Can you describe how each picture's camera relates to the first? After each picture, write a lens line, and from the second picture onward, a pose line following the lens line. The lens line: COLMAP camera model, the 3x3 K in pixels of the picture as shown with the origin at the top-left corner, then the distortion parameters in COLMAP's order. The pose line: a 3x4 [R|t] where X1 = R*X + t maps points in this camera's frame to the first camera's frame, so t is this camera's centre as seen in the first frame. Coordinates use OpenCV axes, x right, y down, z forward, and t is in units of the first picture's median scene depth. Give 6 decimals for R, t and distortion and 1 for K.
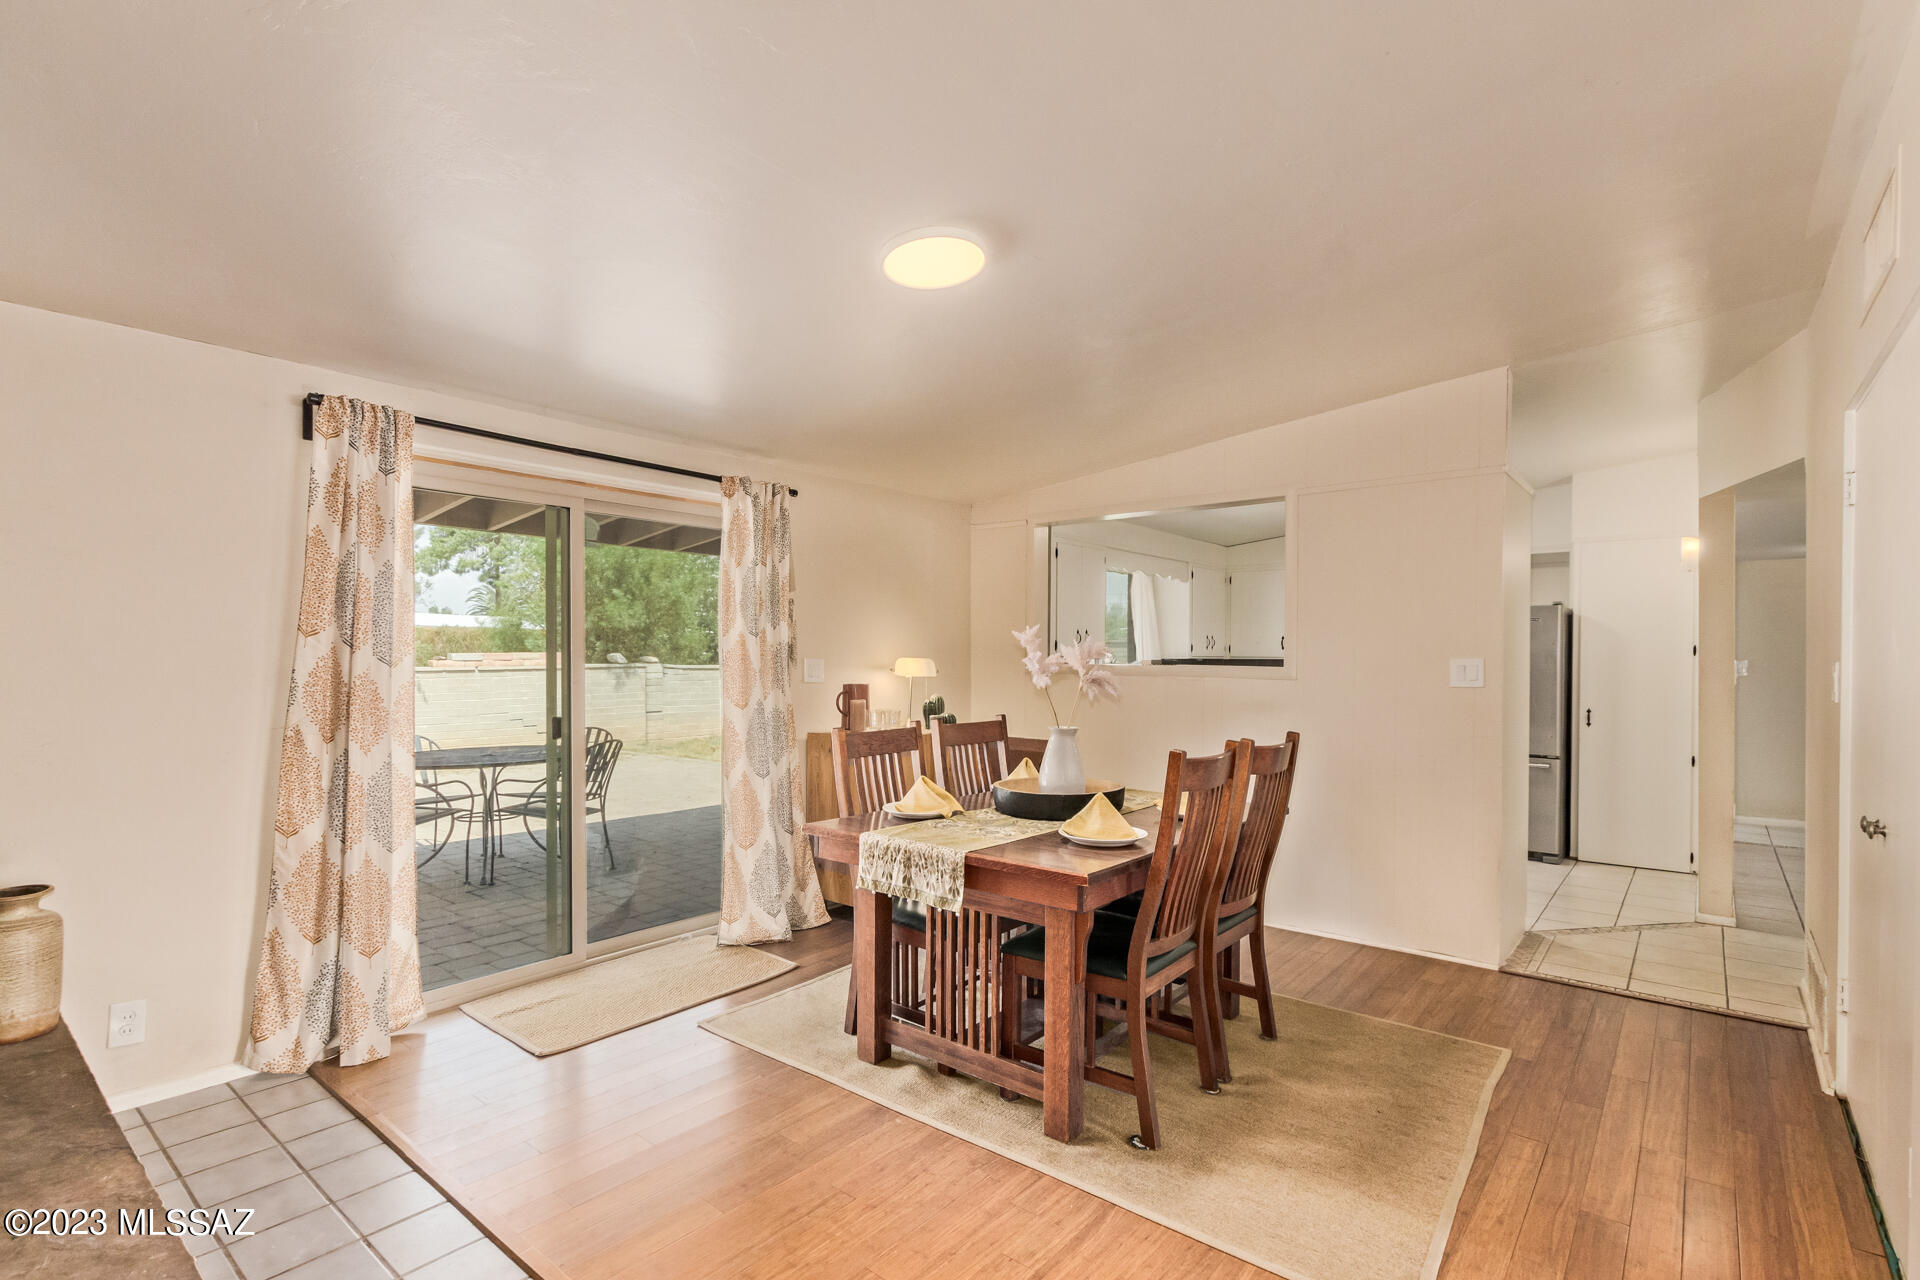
lens RADIAL K [[900.1, 0, 955.6], [0, 900.1, 648.4], [0, 0, 1]] dist [-0.002557, -0.000037]
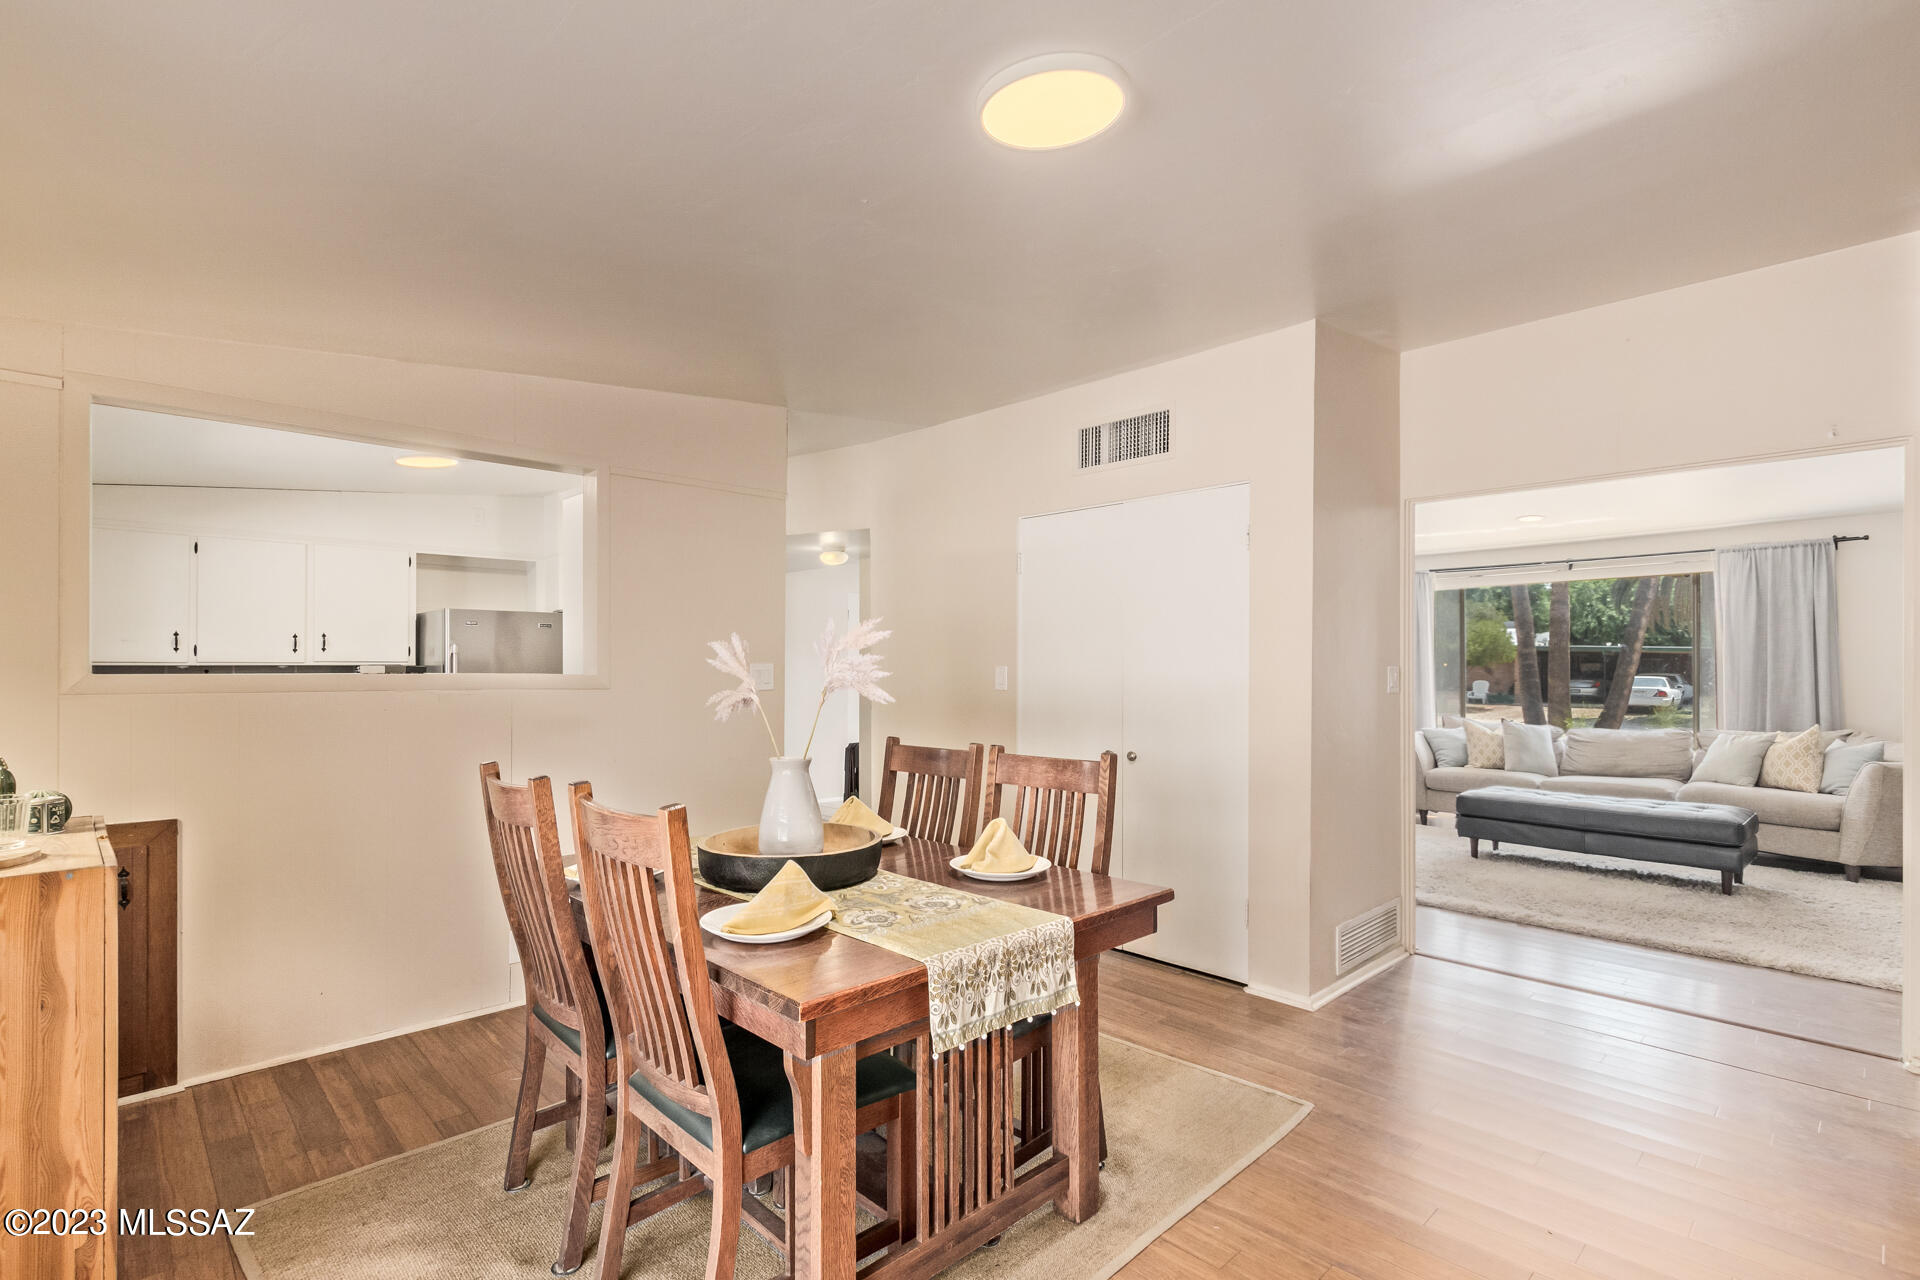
lens RADIAL K [[900.1, 0, 953.9], [0, 900.1, 653.7], [0, 0, 1]] dist [-0.002557, -0.000037]
pose [[0.120197, 0.009434, 0.992705, -0.719916], [-0.008925, 0.999925, -0.008422, 0.010157], [-0.992710, -0.007847, 0.120272, 0.961904]]
